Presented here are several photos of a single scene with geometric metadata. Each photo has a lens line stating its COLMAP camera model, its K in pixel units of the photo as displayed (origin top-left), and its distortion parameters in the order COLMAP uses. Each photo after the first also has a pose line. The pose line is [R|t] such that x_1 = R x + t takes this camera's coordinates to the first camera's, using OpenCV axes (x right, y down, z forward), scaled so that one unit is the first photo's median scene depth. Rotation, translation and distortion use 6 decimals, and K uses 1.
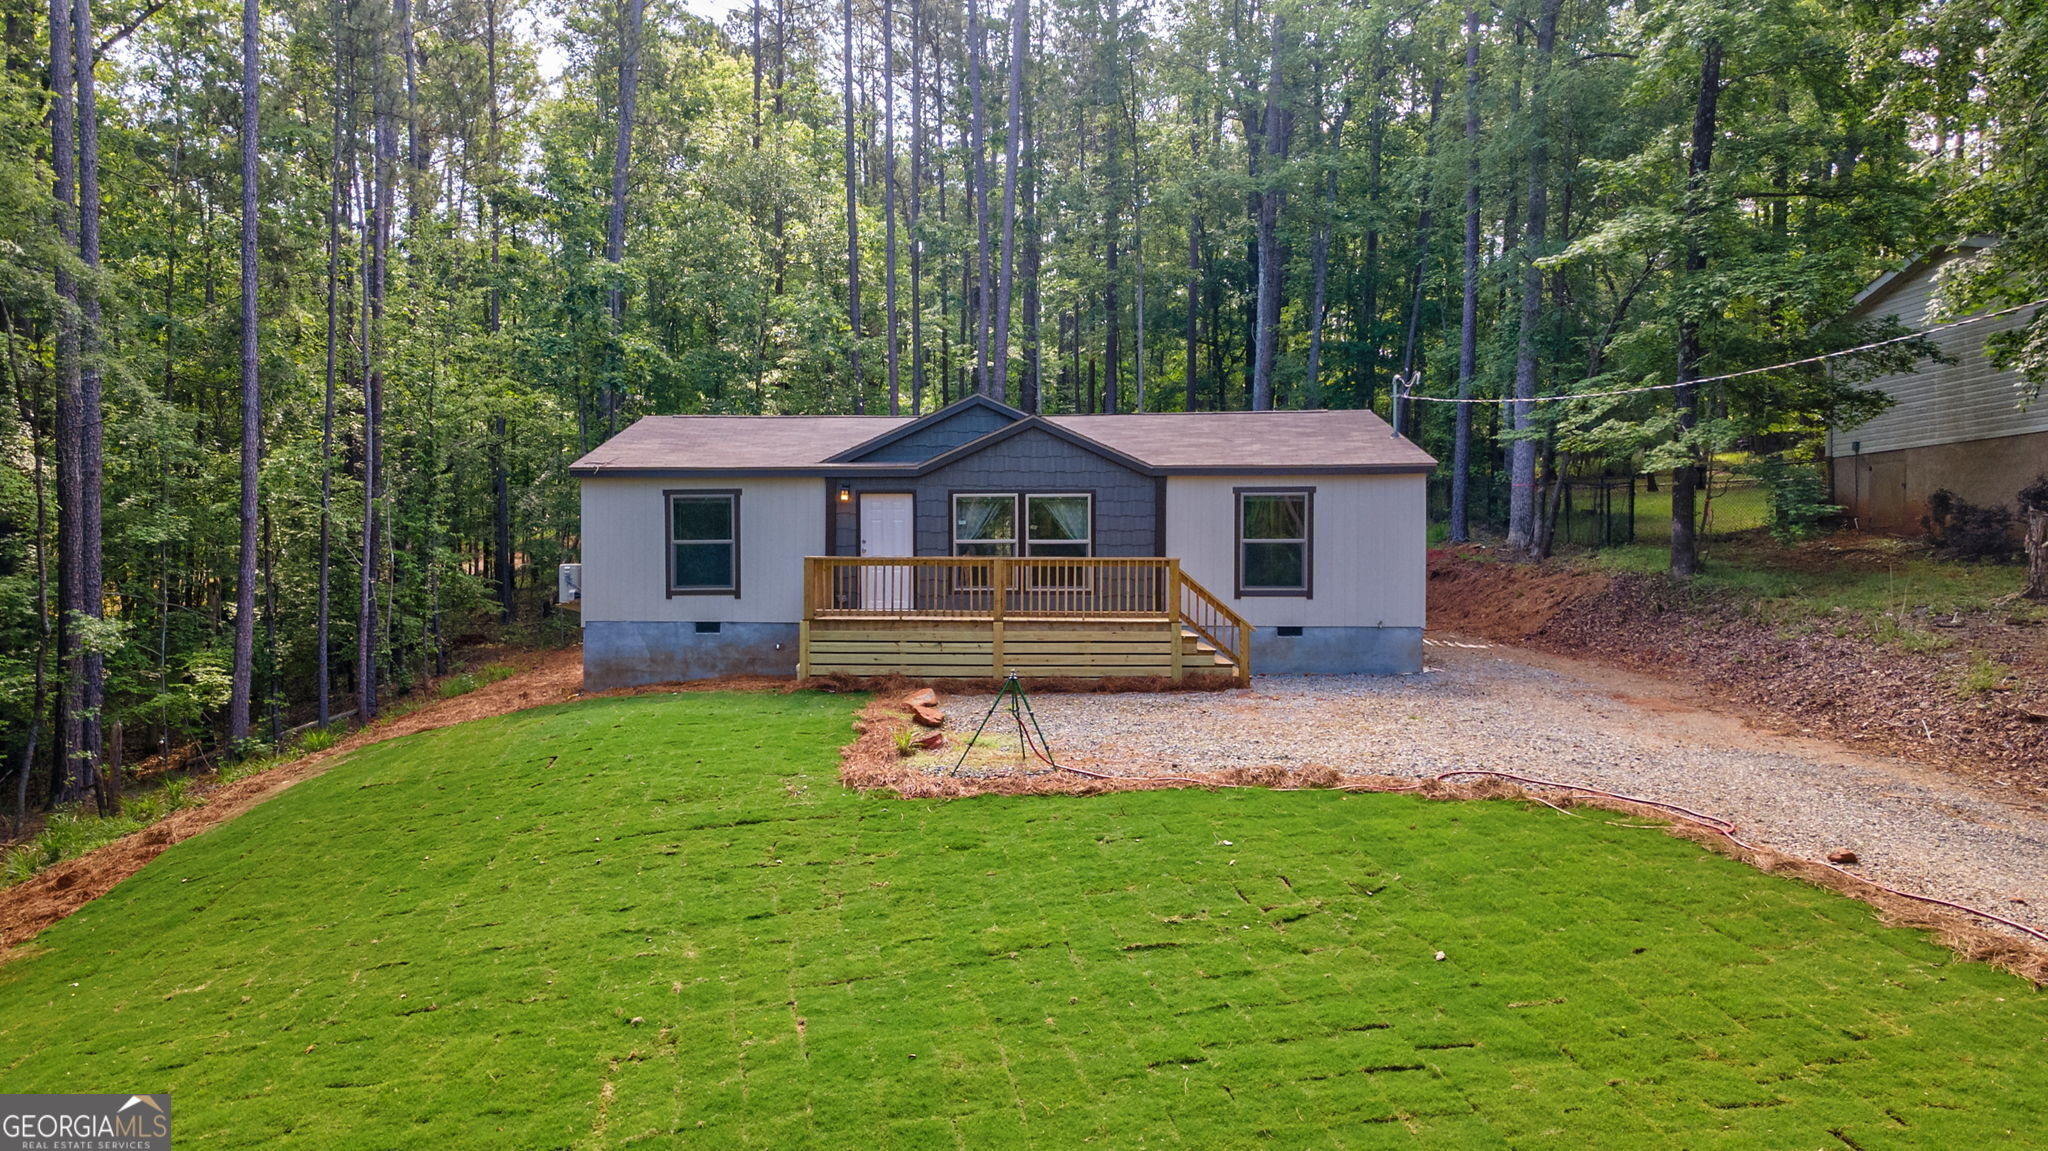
lens RADIAL K [[1552.4, 0, 943.4], [0, 1552.4, 580.0], [0, 0, 1]] dist [0.027256, 0.000843]
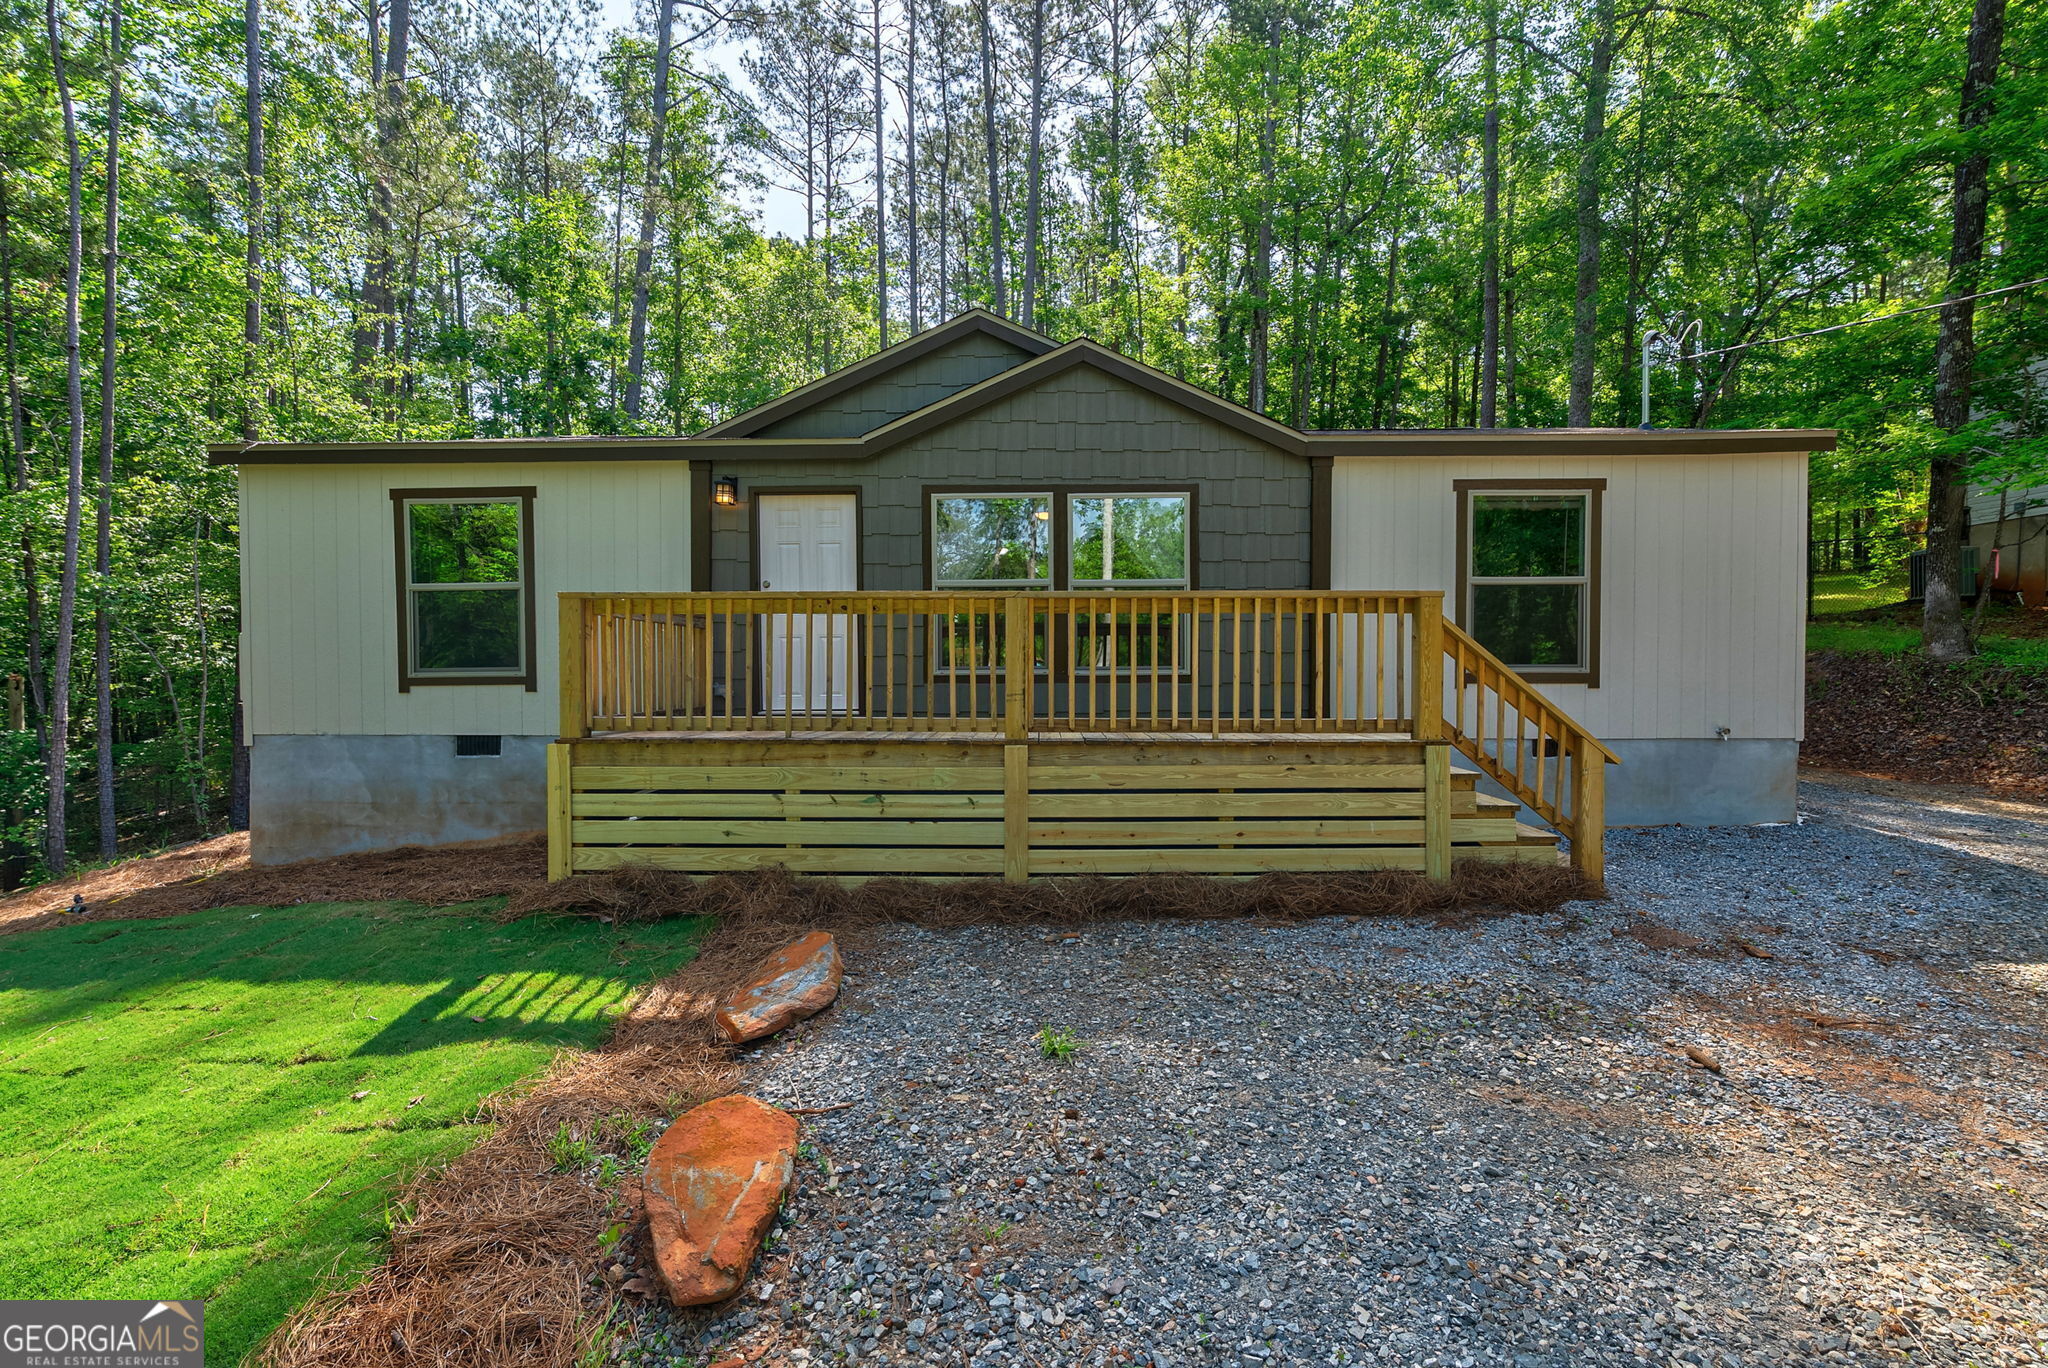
lens RADIAL K [[914.1, 0, 1022.7], [0, 914.1, 685.4], [0, 0, 1]] dist [-0.000227, -0.000075]
pose [[0.999227, -0.004562, 0.039051, 0.024941], [0.004373, 0.999978, 0.004932, 0.008860], [-0.039073, -0.004757, 0.999225, 0.680704]]
